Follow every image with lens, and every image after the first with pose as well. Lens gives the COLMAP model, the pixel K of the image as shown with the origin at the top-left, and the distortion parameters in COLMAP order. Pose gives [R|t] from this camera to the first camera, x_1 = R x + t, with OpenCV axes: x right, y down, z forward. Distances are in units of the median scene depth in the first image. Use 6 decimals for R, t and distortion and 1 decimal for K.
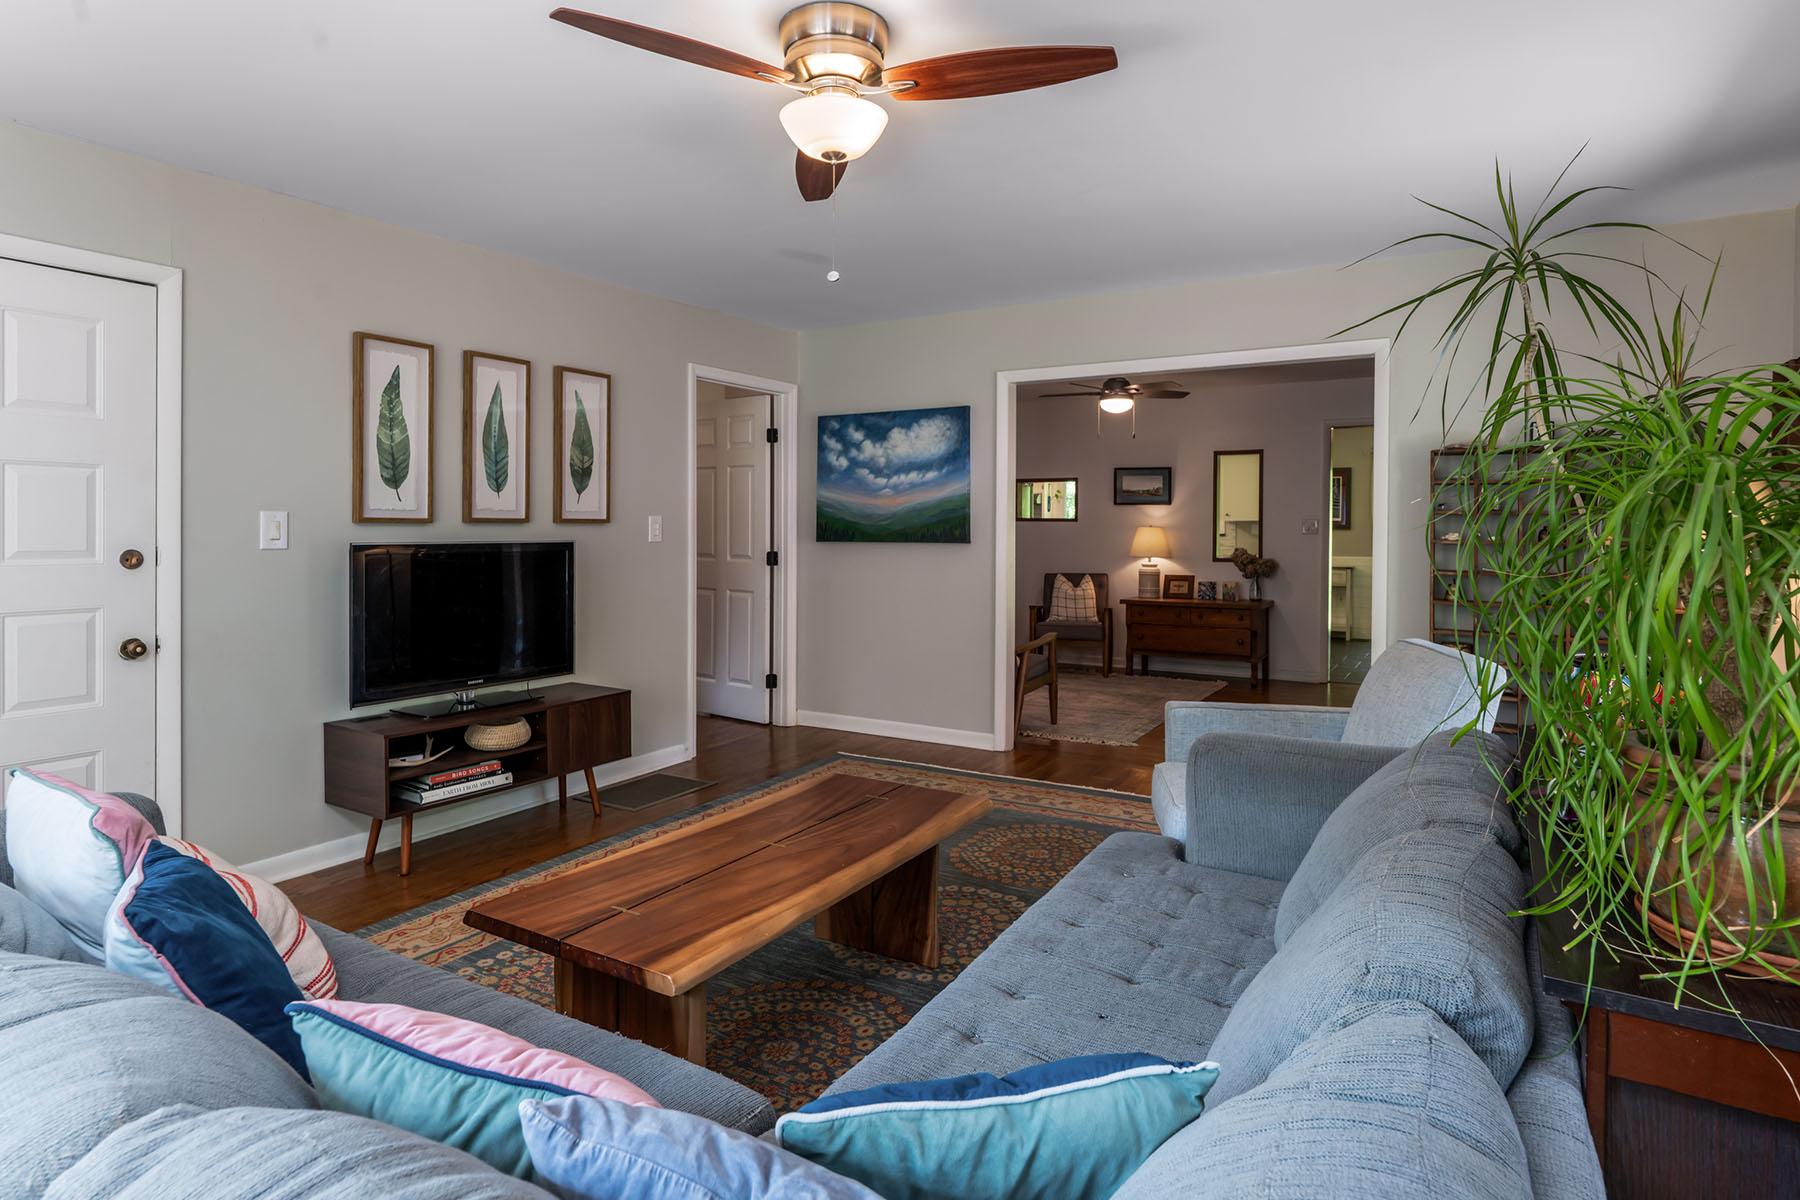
lens RADIAL K [[966.8, 0, 893.0], [0, 966.8, 535.6], [0, 0, 1]] dist [0.000487, -0.000157]
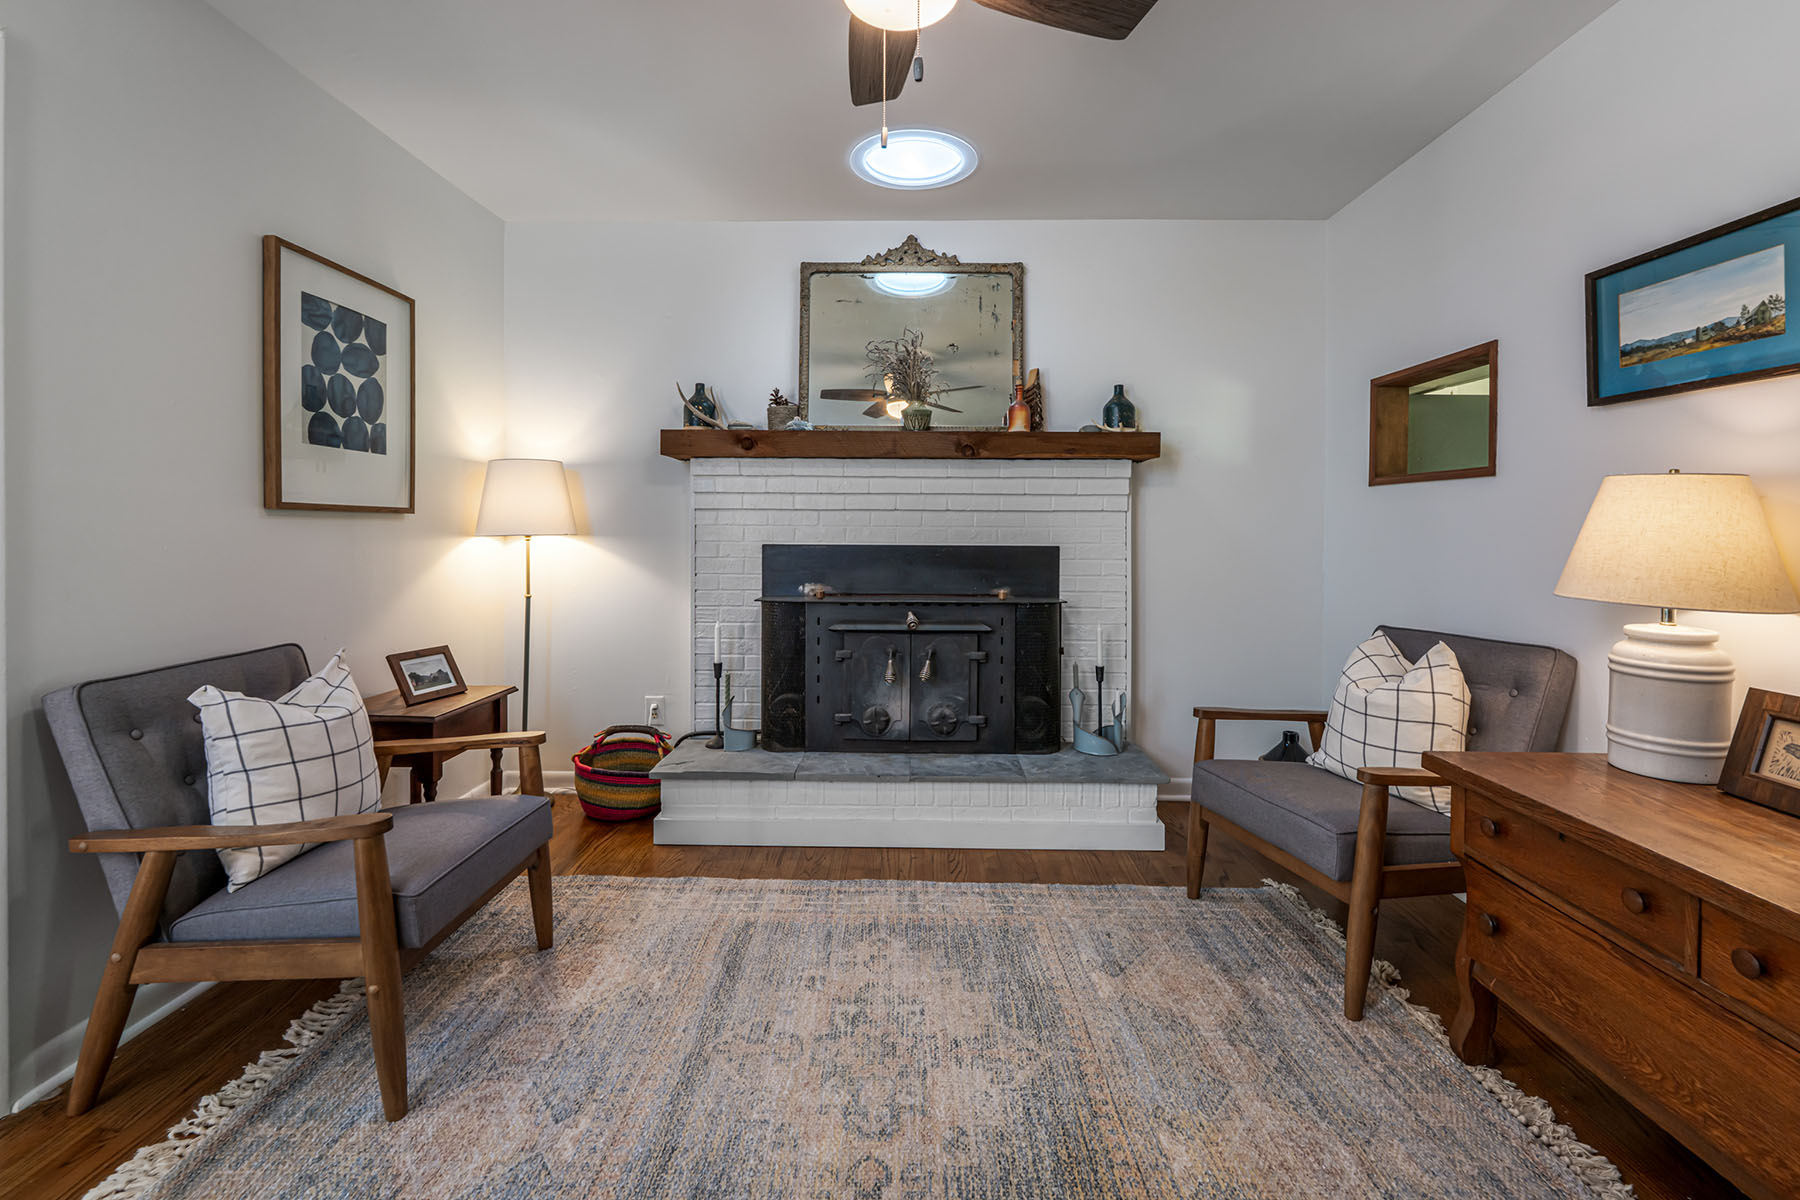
lens RADIAL K [[774.8, 0, 900.8], [0, 774.8, 534.1], [0, 0, 1]] dist [-0.000574, 0.000729]
pose [[0.503049, 0.003035, -0.864252, 0.368851], [-0.007933, 0.999968, -0.001106, 0.008178], [0.864221, 0.007413, 0.503057, 0.817507]]
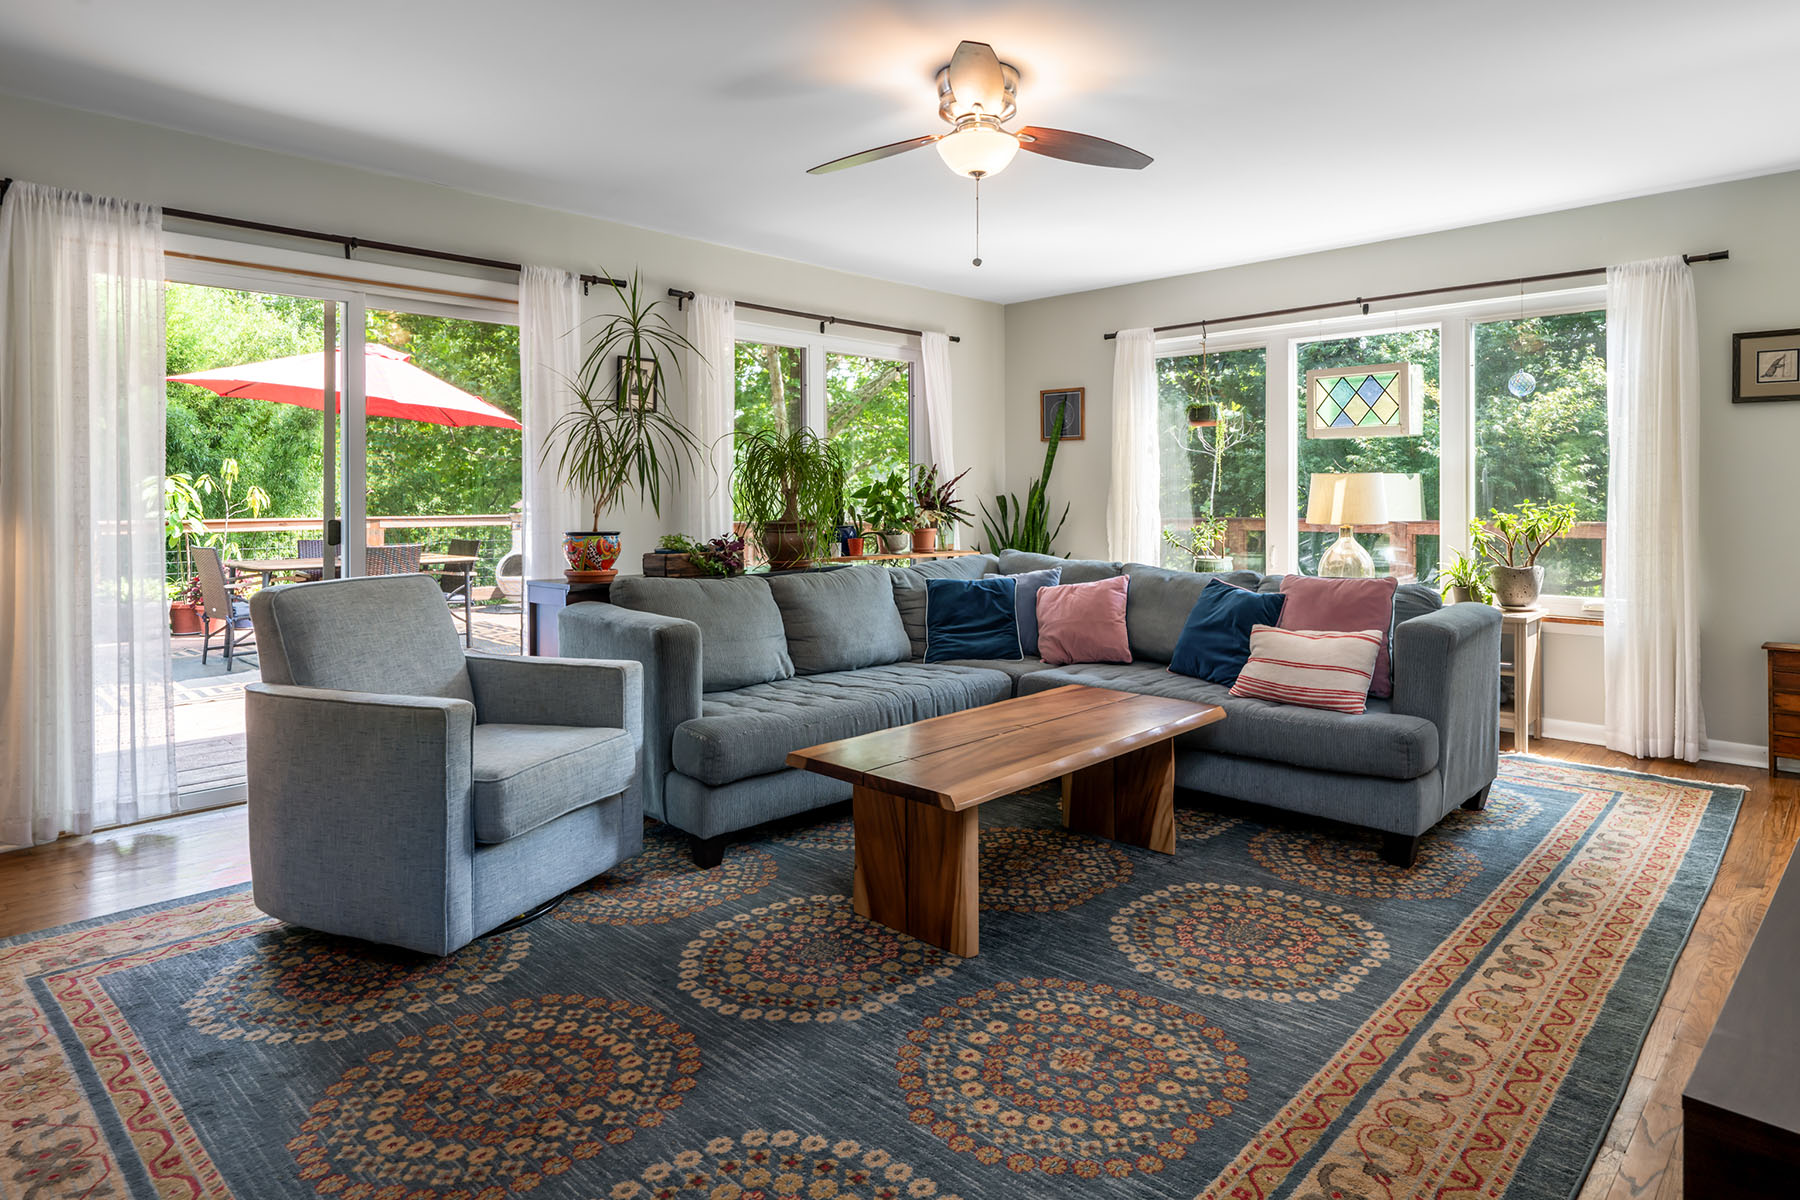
lens RADIAL K [[1042.0, 0, 898.2], [0, 1042.0, 484.2], [0, 0, 1]] dist [-0.003767, 0.001922]
pose [[-0.975205, 0.003372, 0.221280, -0.082230], [0.004542, 0.999978, 0.004781, 0.006808], [-0.221259, 0.005667, -0.975199, 0.731062]]
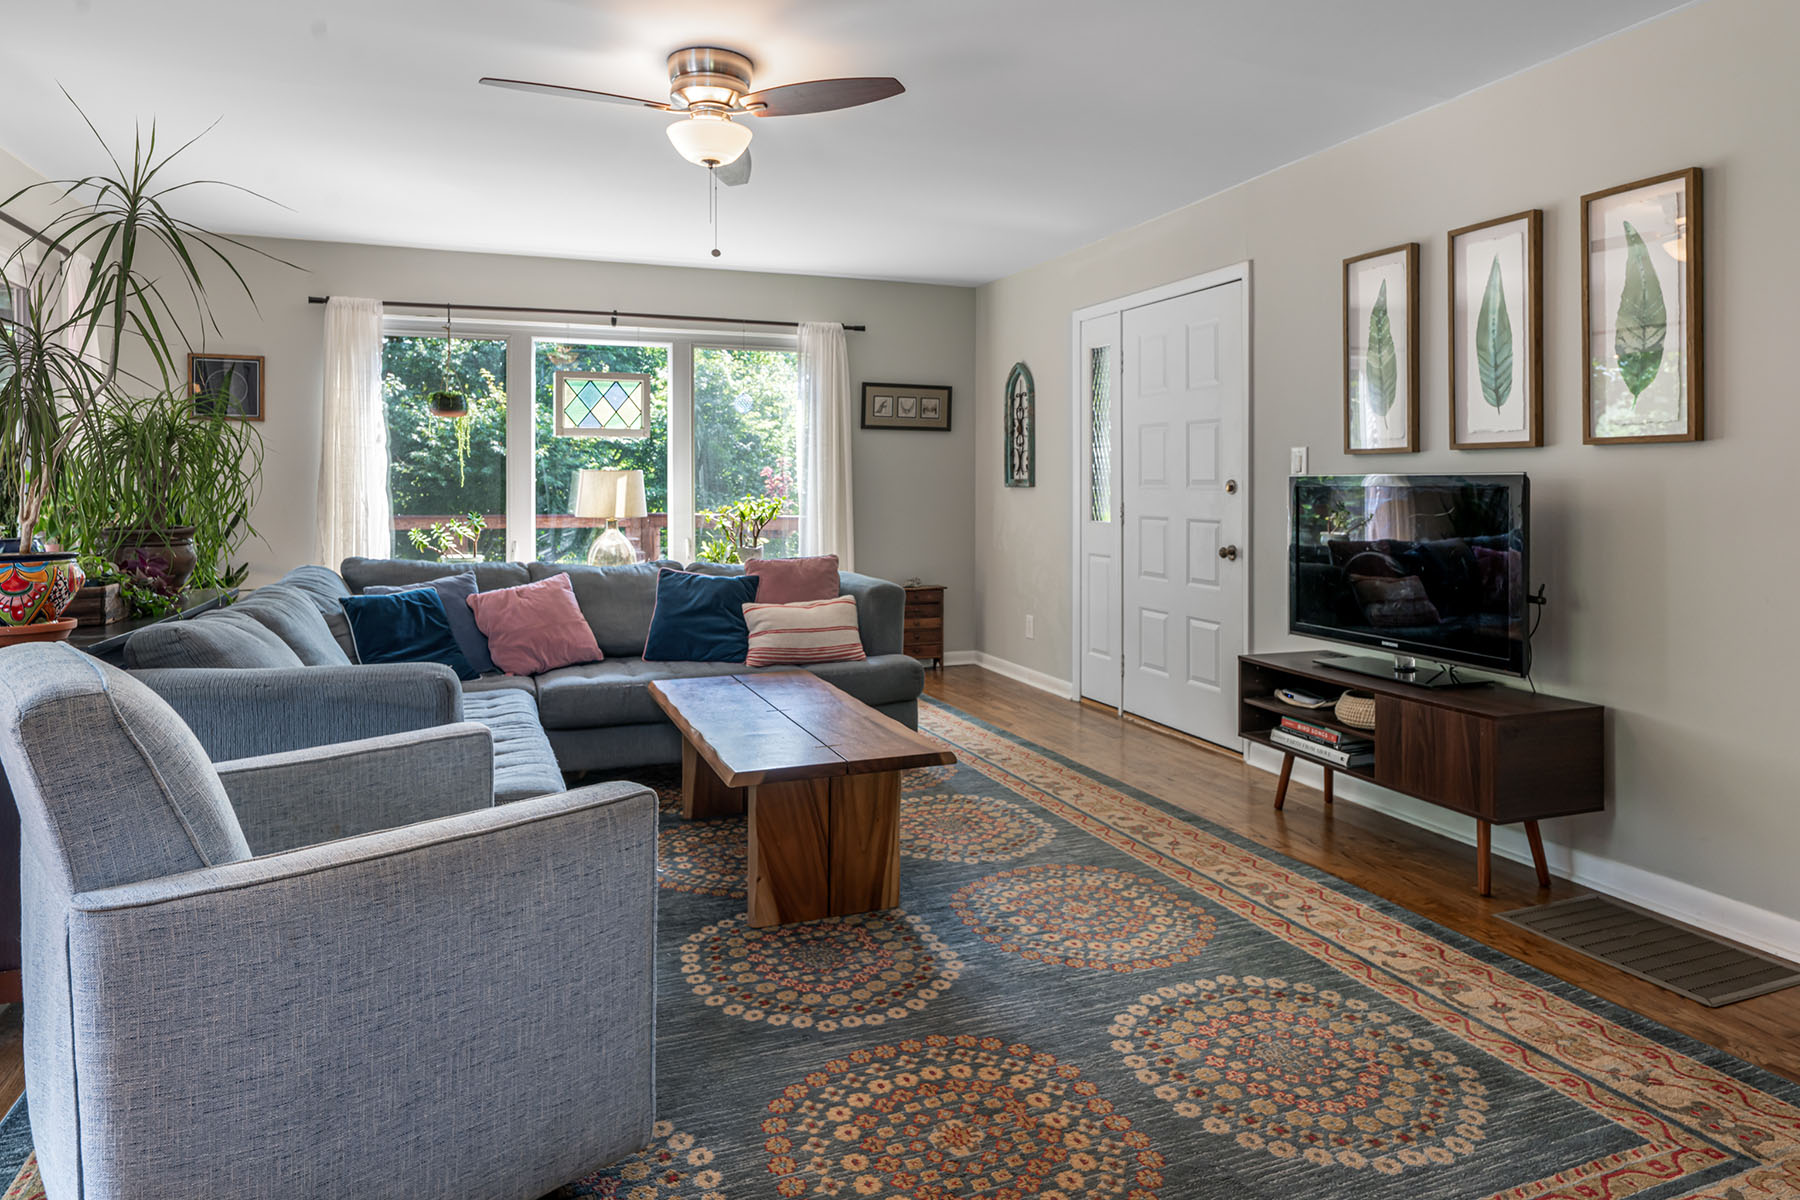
lens RADIAL K [[1085.8, 0, 920.8], [0, 1085.8, 479.3], [0, 0, 1]] dist [0.004005, -0.000382]
pose [[-0.593944, -0.008726, -0.804459, 0.283752], [-0.011933, 0.999927, -0.002036, 0.009405], [0.804418, 0.008390, -0.594004, 0.634339]]
